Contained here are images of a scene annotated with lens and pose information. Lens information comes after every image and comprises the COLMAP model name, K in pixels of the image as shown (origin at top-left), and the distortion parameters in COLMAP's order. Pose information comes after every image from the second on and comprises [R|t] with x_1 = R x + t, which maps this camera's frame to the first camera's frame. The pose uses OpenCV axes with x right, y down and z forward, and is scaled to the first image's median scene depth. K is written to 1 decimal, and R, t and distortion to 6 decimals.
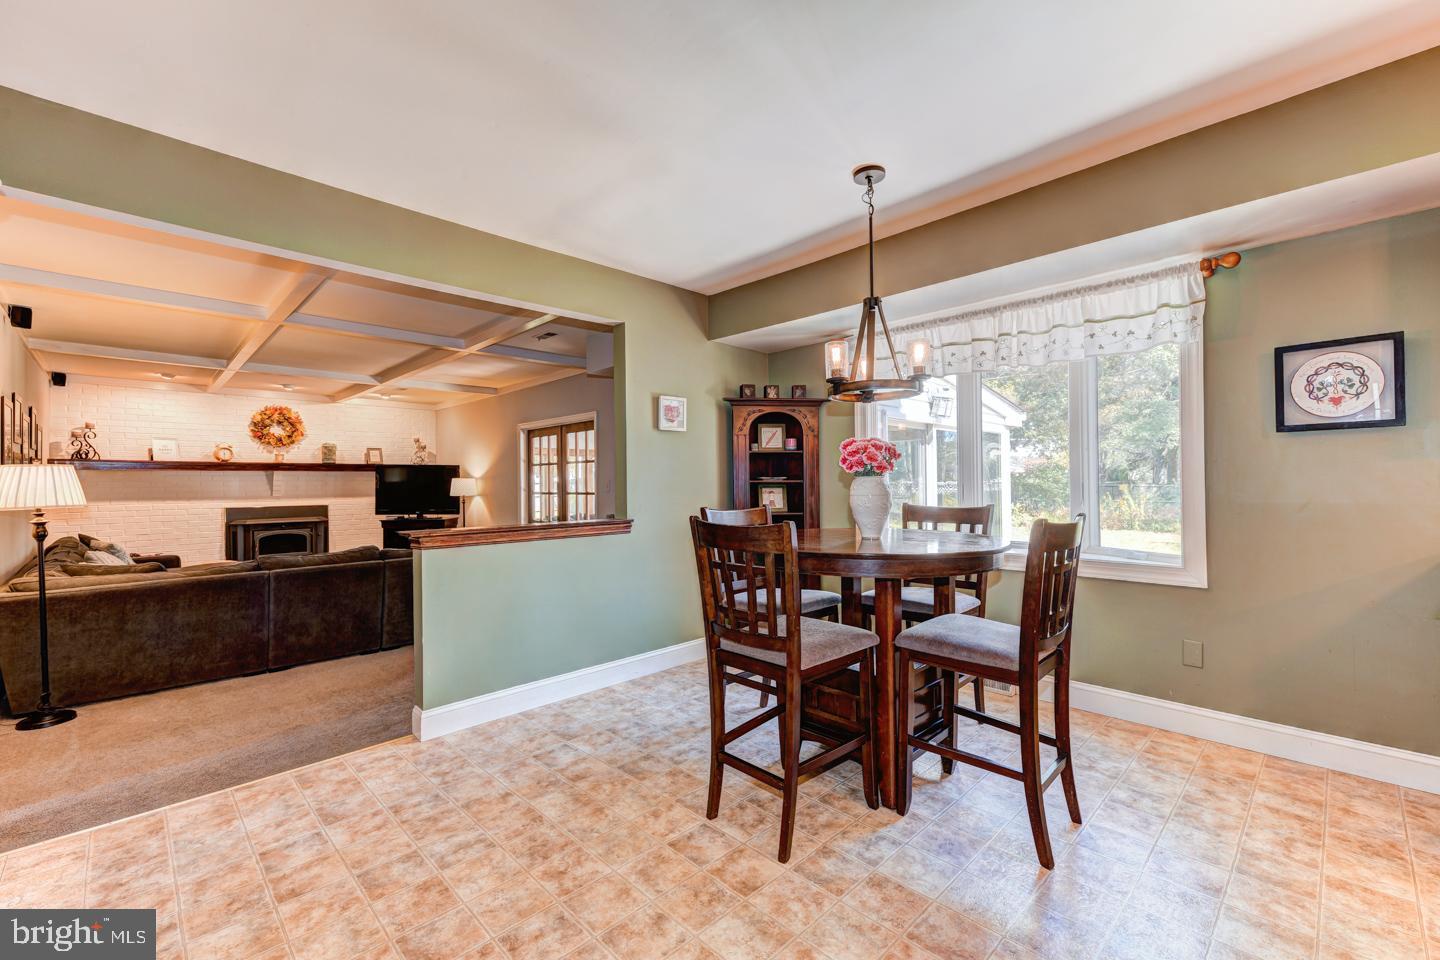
lens RADIAL K [[602.7, 0, 720.0], [0, 602.7, 480.0], [0, 0, 1]] dist [0.017002, -0.000021]
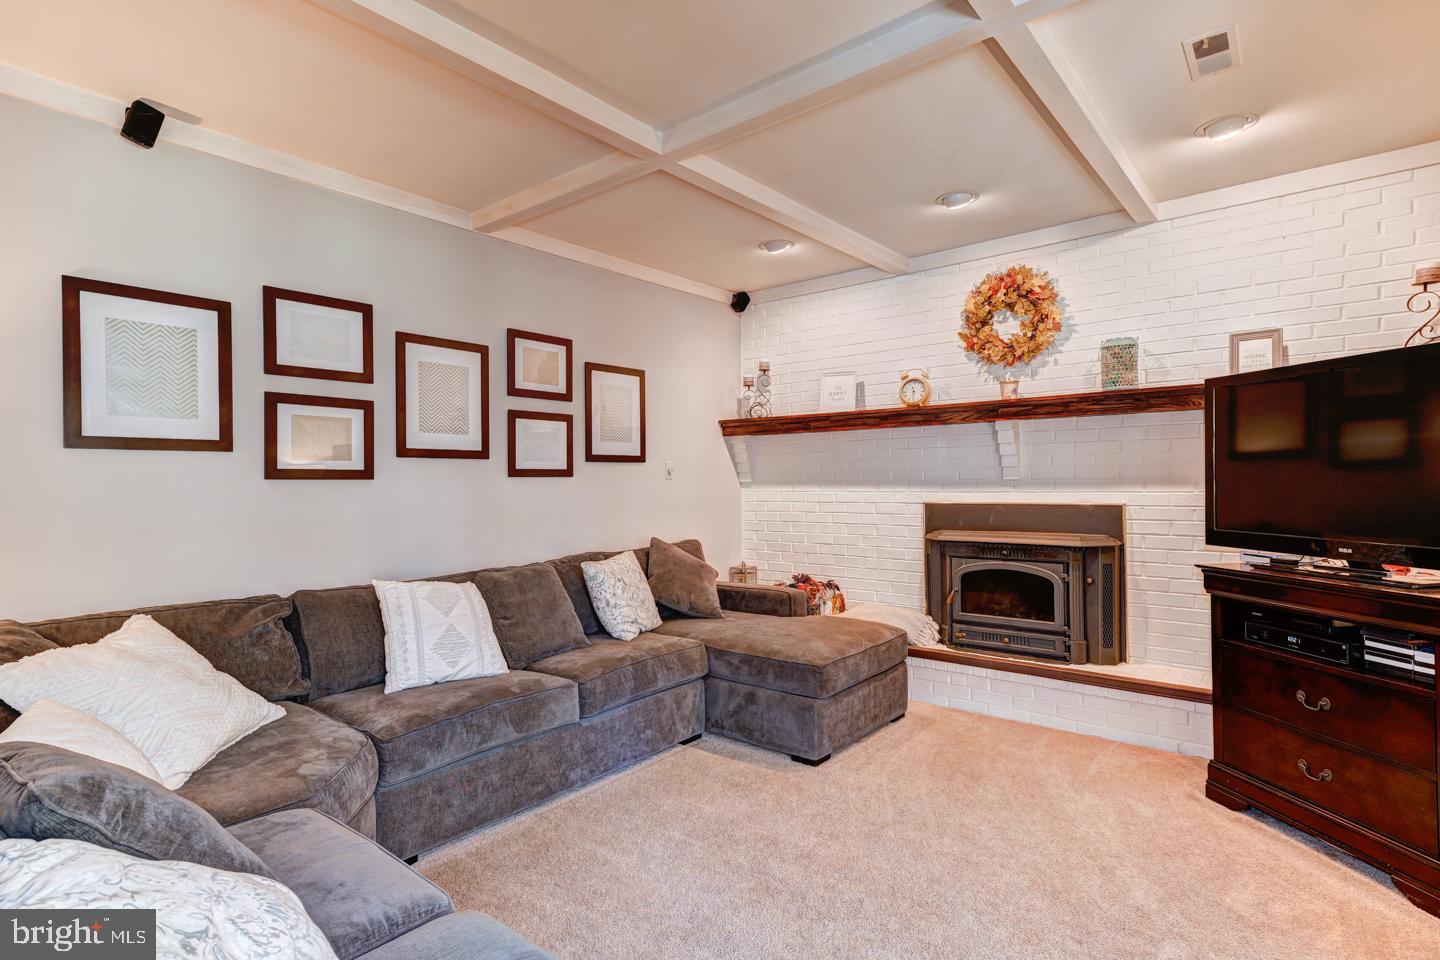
lens RADIAL K [[732.9, 0, 720.0], [0, 732.9, 480.0], [0, 0, 1]] dist [-0.000860, -0.000118]
pose [[0.086958, 0.010022, -0.996162, -0.437422], [0.016926, 0.999790, 0.011537, 0.032475], [0.996068, -0.017865, 0.086770, 1.420155]]
